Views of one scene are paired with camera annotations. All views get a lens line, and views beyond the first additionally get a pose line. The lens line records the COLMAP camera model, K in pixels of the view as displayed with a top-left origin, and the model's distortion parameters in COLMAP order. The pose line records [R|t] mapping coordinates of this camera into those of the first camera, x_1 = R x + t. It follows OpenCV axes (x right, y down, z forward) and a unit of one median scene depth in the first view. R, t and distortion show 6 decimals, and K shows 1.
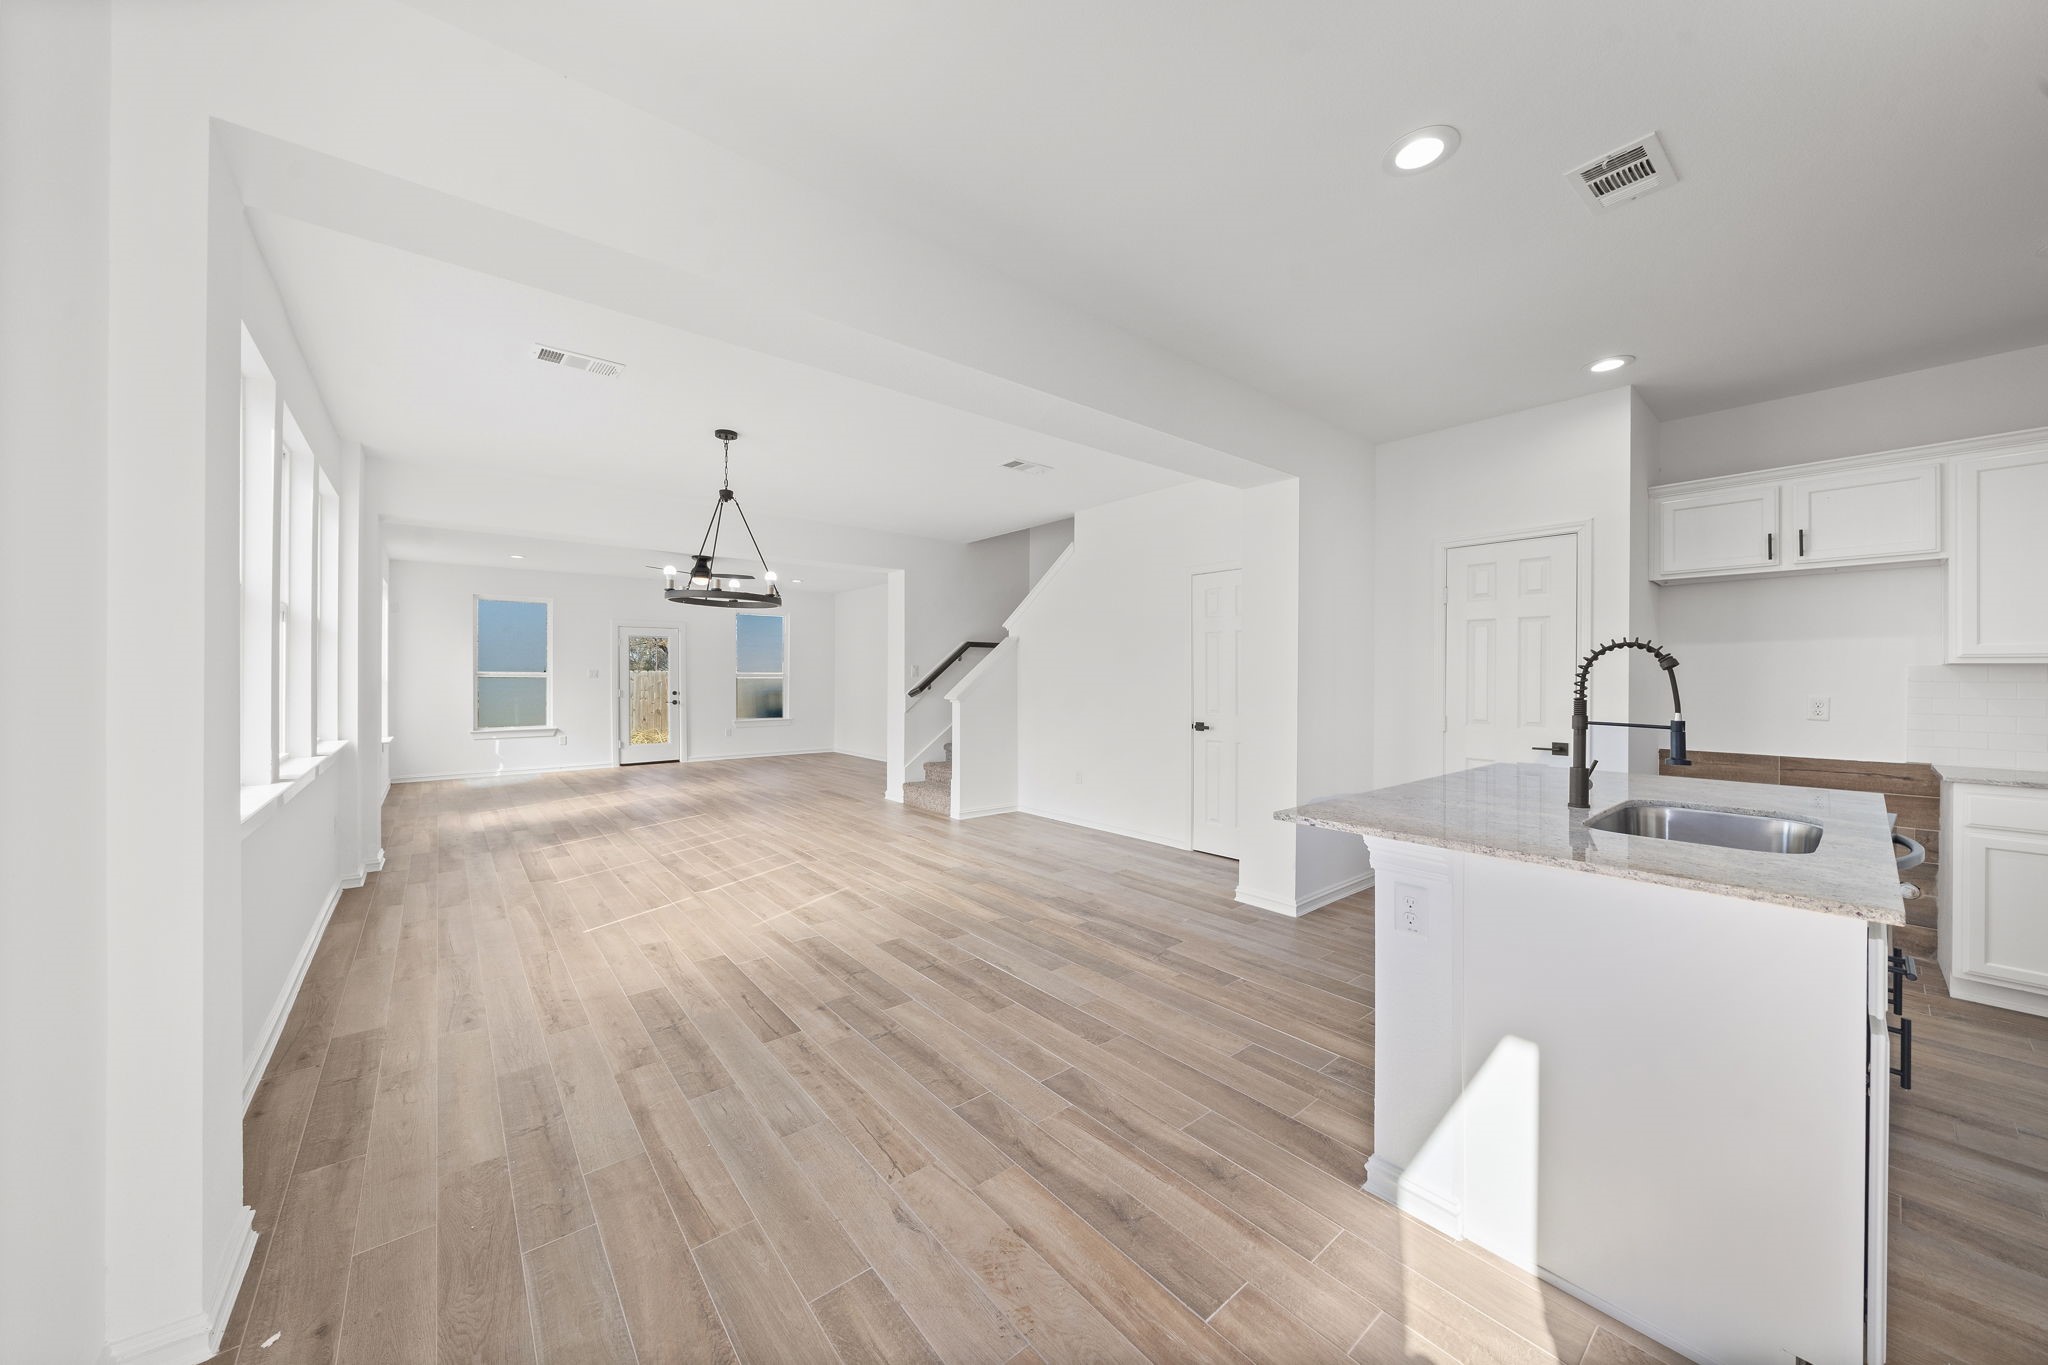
lens RADIAL K [[696.3, 0, 1020.0], [0, 696.3, 674.2], [0, 0, 1]] dist [-0.003507, 0.000380]
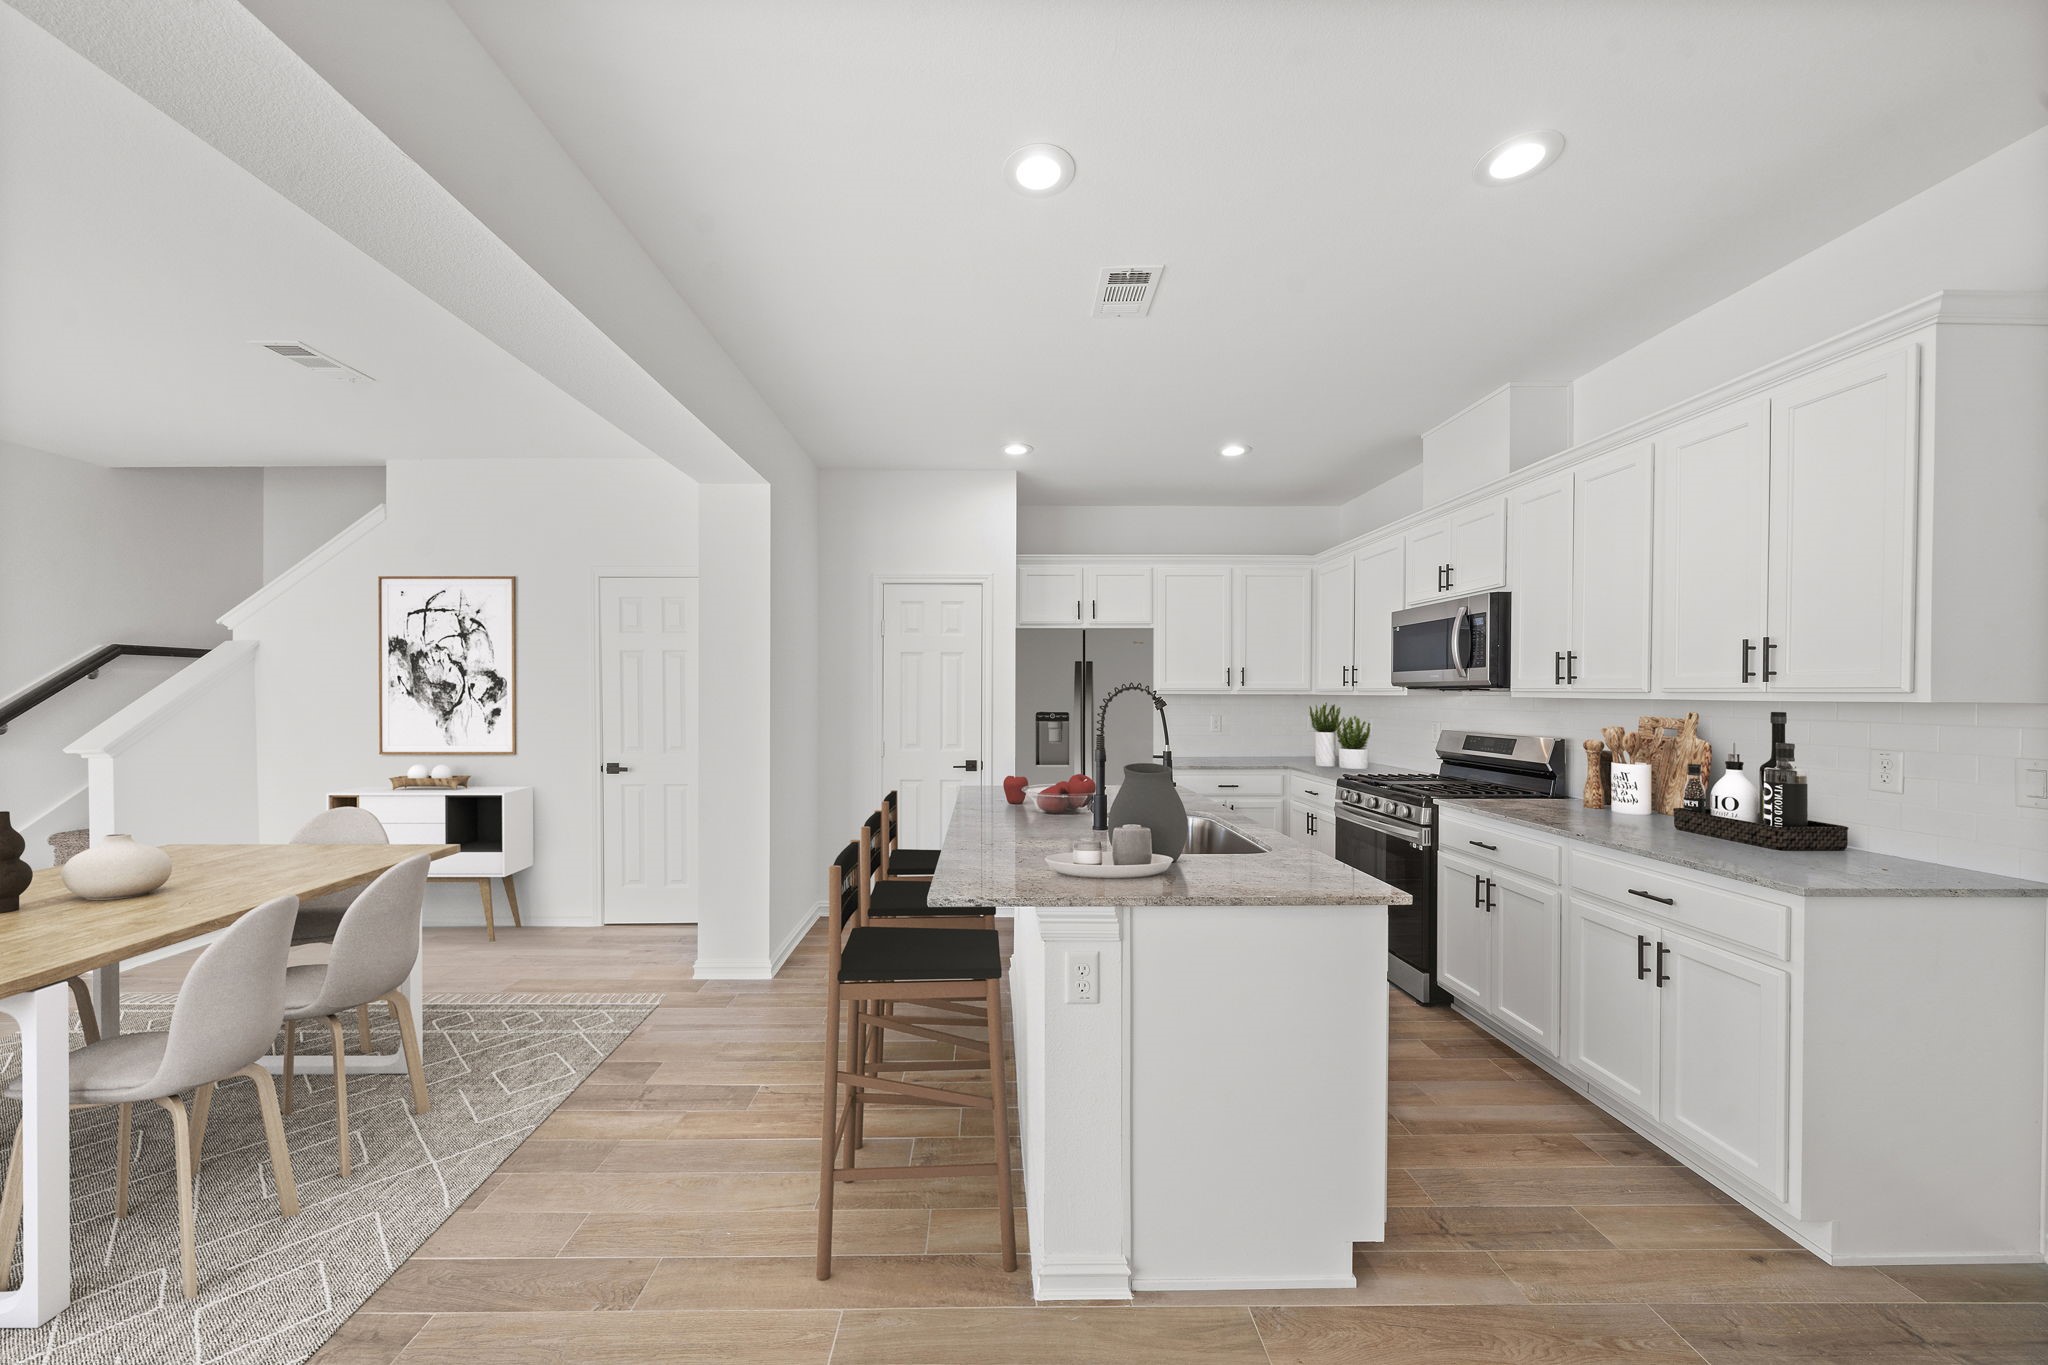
lens RADIAL K [[696.3, 0, 1012.6], [0, 696.3, 701.0], [0, 0, 1]] dist [-0.003507, 0.000380]
pose [[0.639709, -0.009019, 0.768565, -0.089206], [-0.000157, 0.999930, 0.011865, -0.017383], [-0.768618, -0.007711, 0.639662, 0.199449]]
